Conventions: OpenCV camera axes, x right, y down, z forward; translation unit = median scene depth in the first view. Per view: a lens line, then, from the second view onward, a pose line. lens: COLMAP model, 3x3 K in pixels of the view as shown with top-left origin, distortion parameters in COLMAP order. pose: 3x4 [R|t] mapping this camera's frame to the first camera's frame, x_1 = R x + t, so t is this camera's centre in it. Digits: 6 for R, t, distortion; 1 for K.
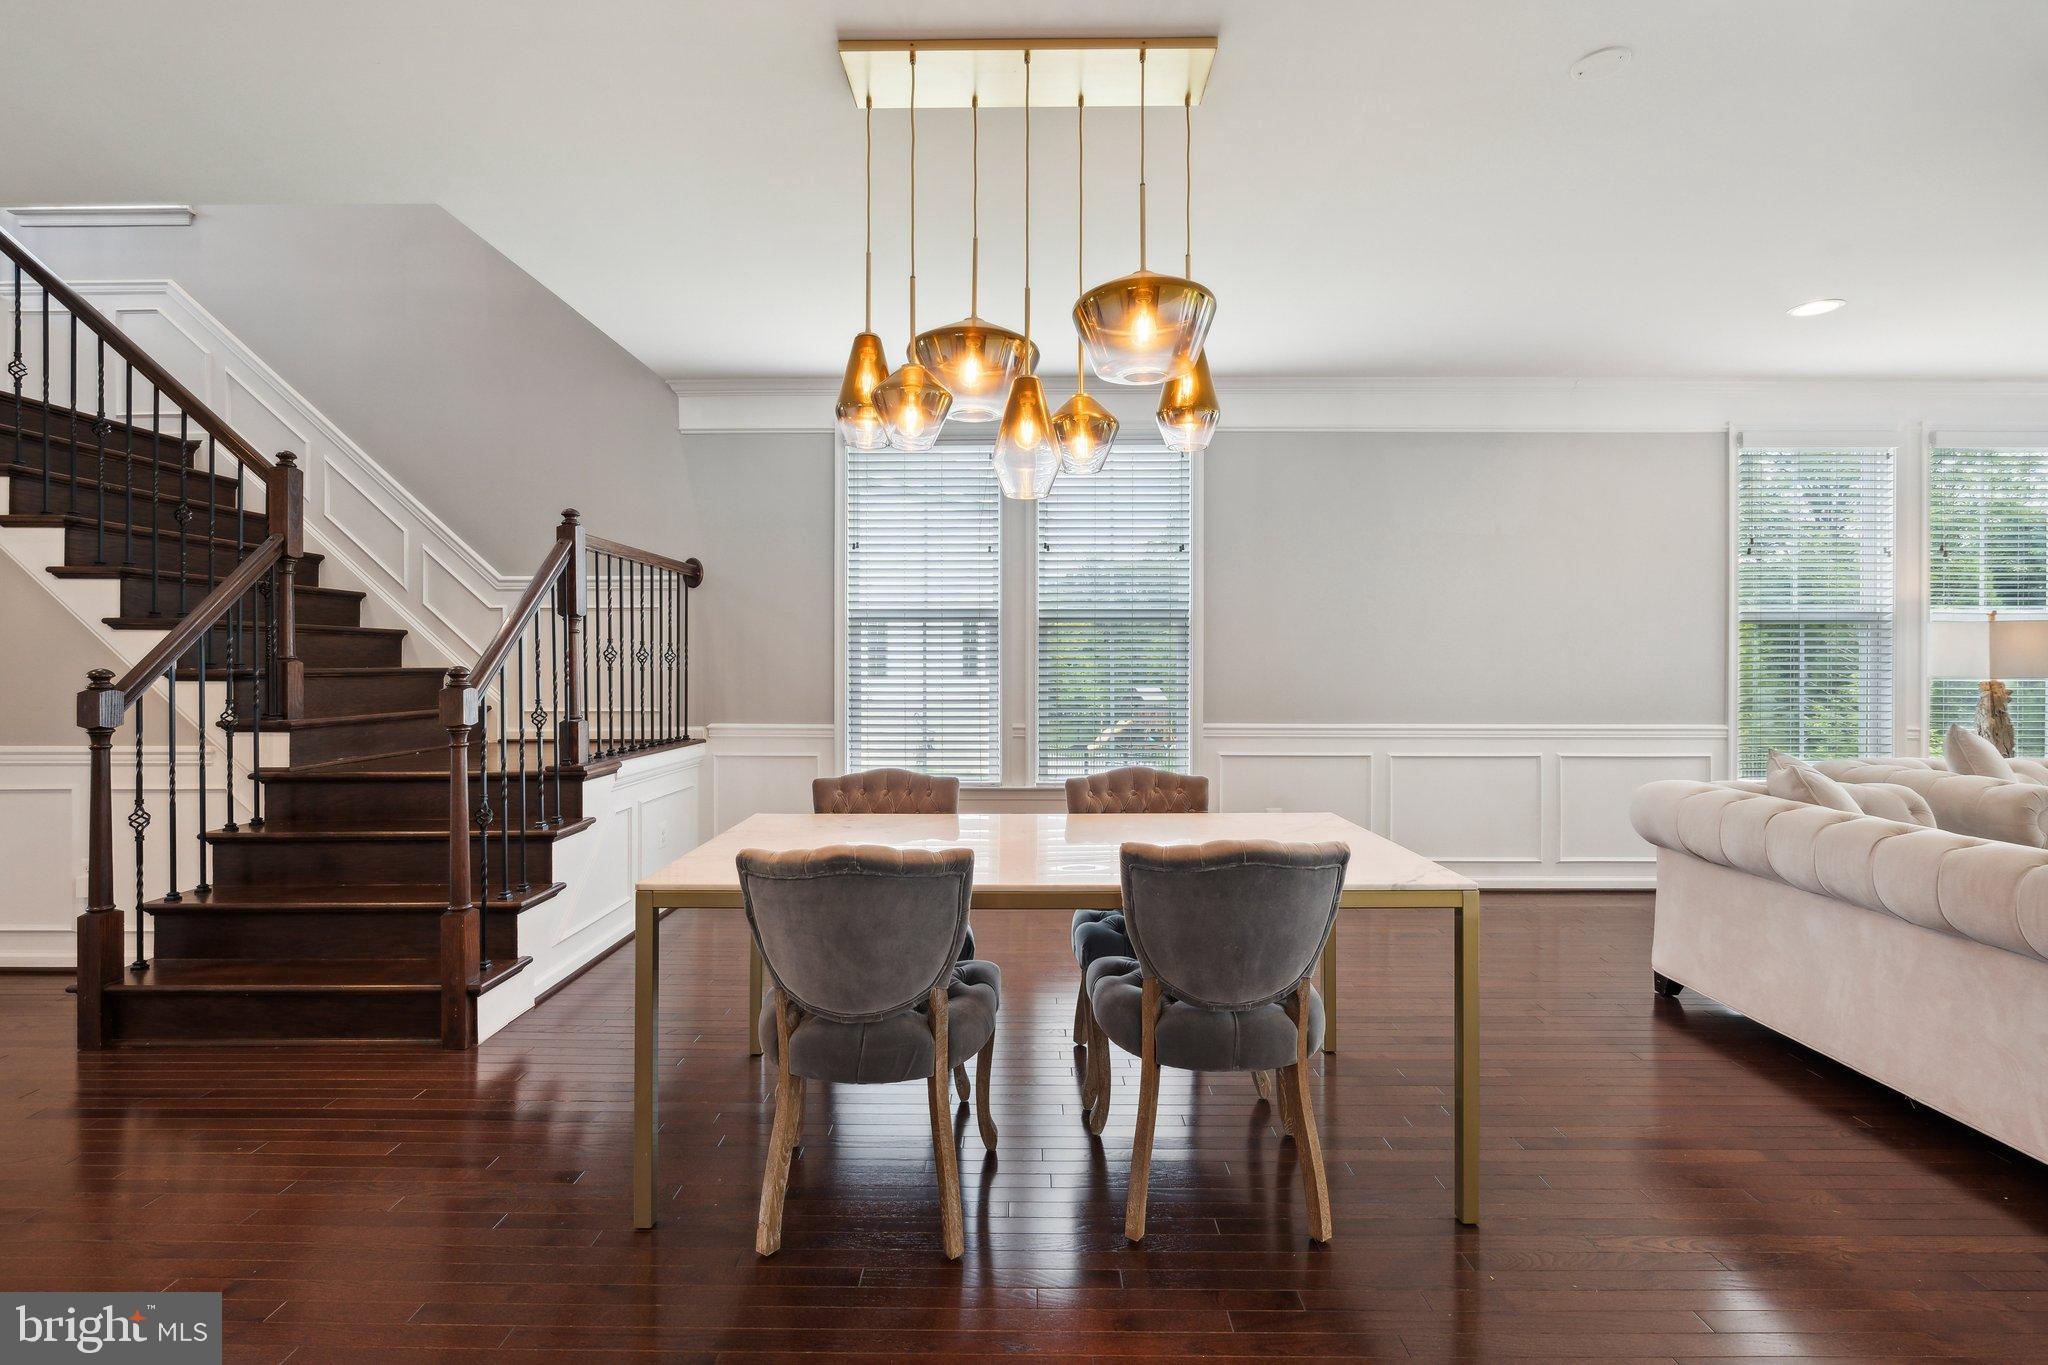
lens RADIAL K [[918.2, 0, 1116.9], [0, 918.2, 651.8], [0, 0, 1]] dist [-0.005241, 0.000444]
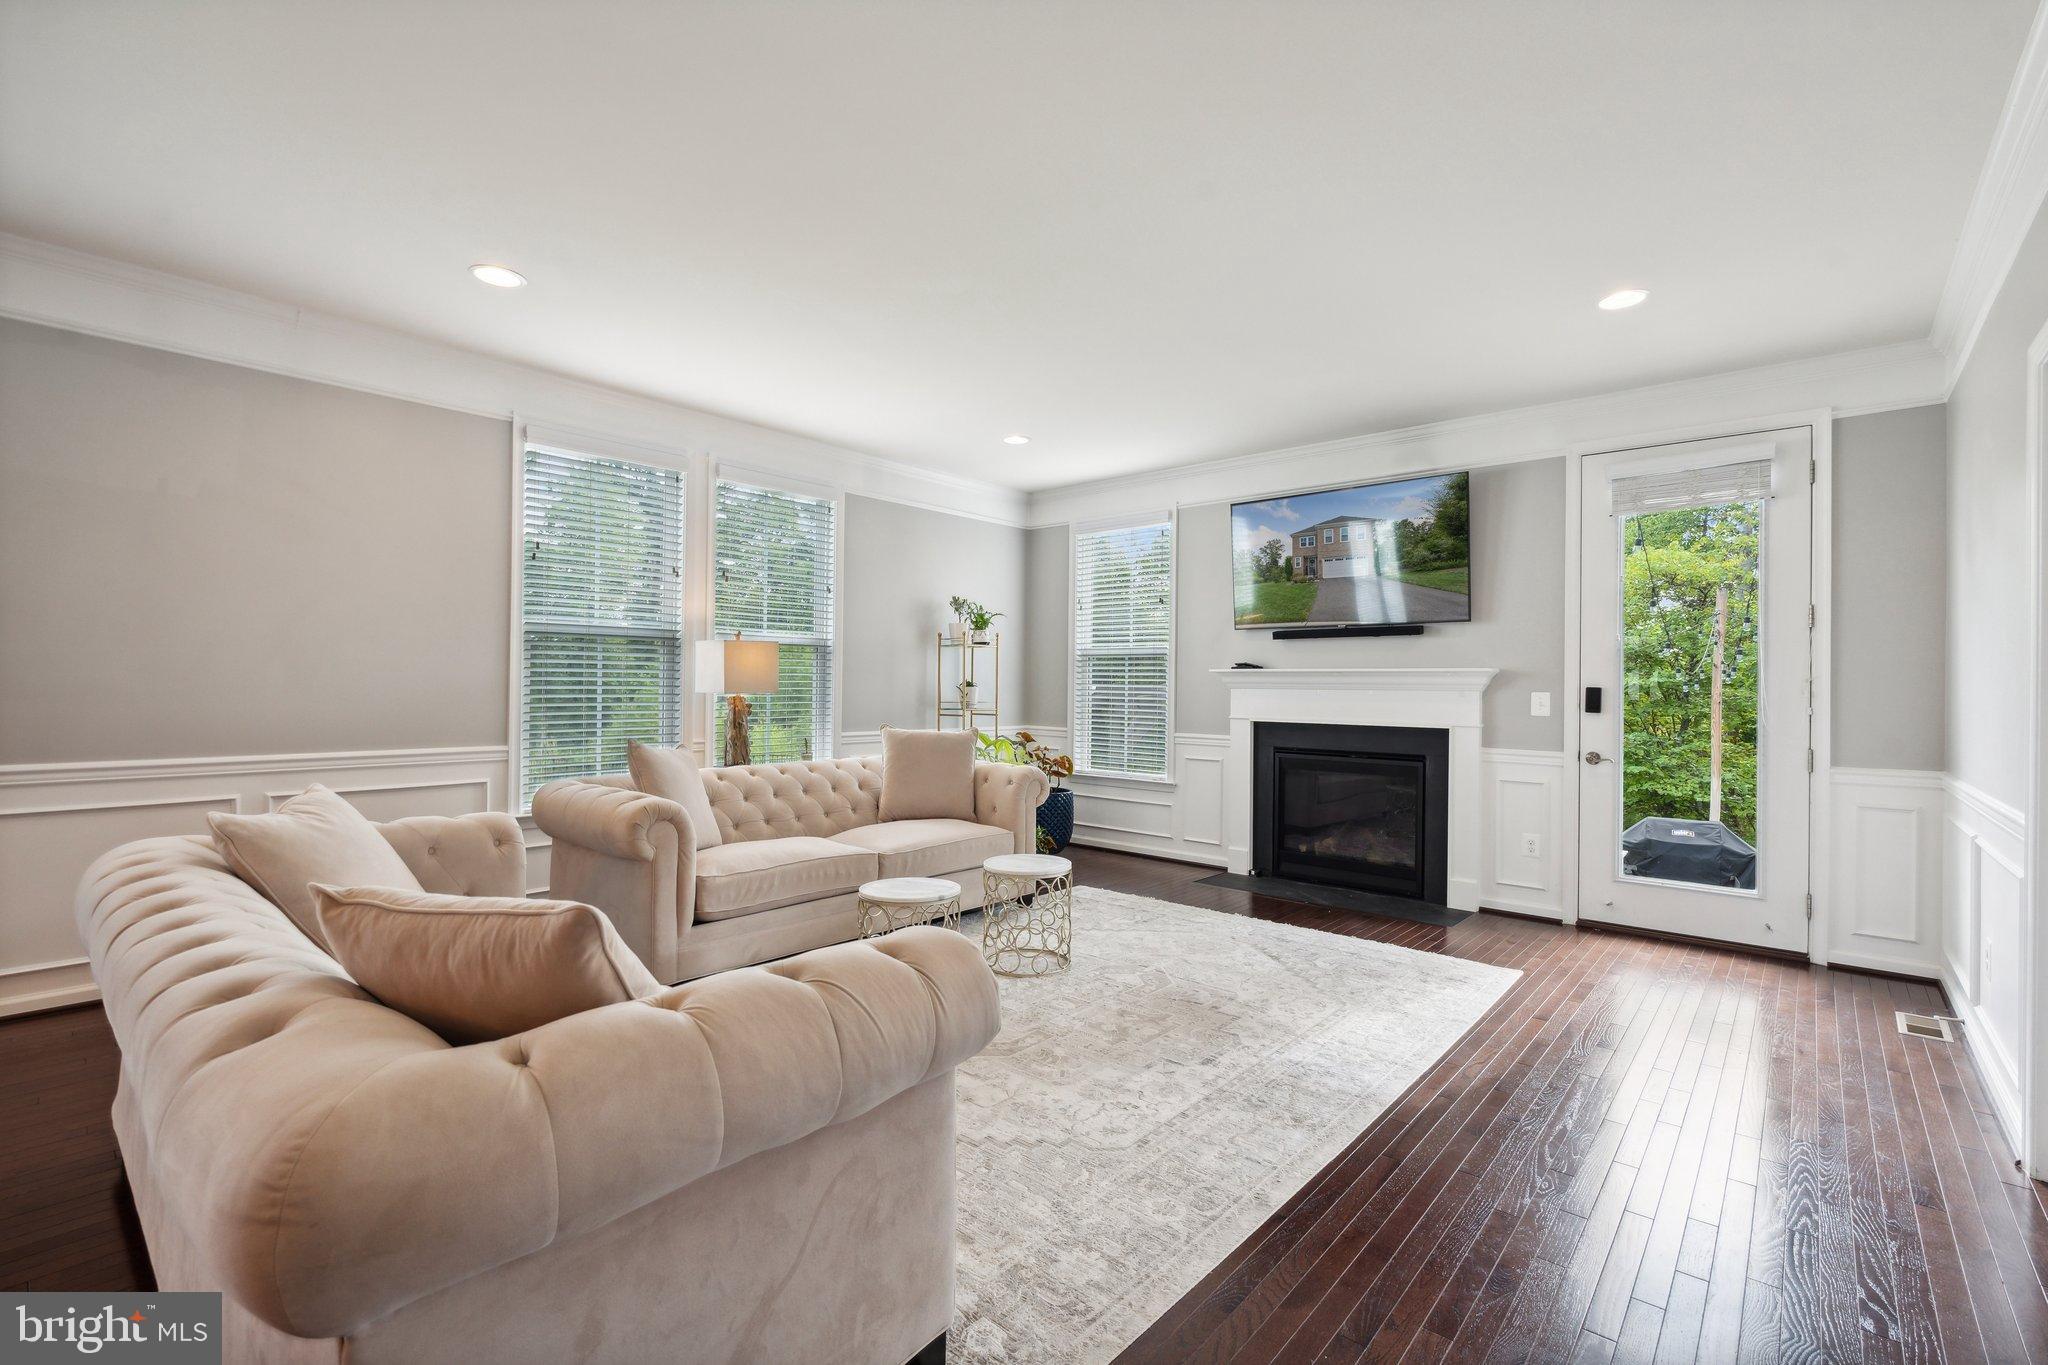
lens RADIAL K [[918.2, 0, 1018.0], [0, 918.2, 670.0], [0, 0, 1]] dist [-0.005241, 0.000444]
pose [[0.656502, 0.018506, 0.754098, 0.315178], [-0.022484, 0.999735, -0.004960, -0.001862], [-0.753989, -0.013699, 0.656744, 0.025356]]
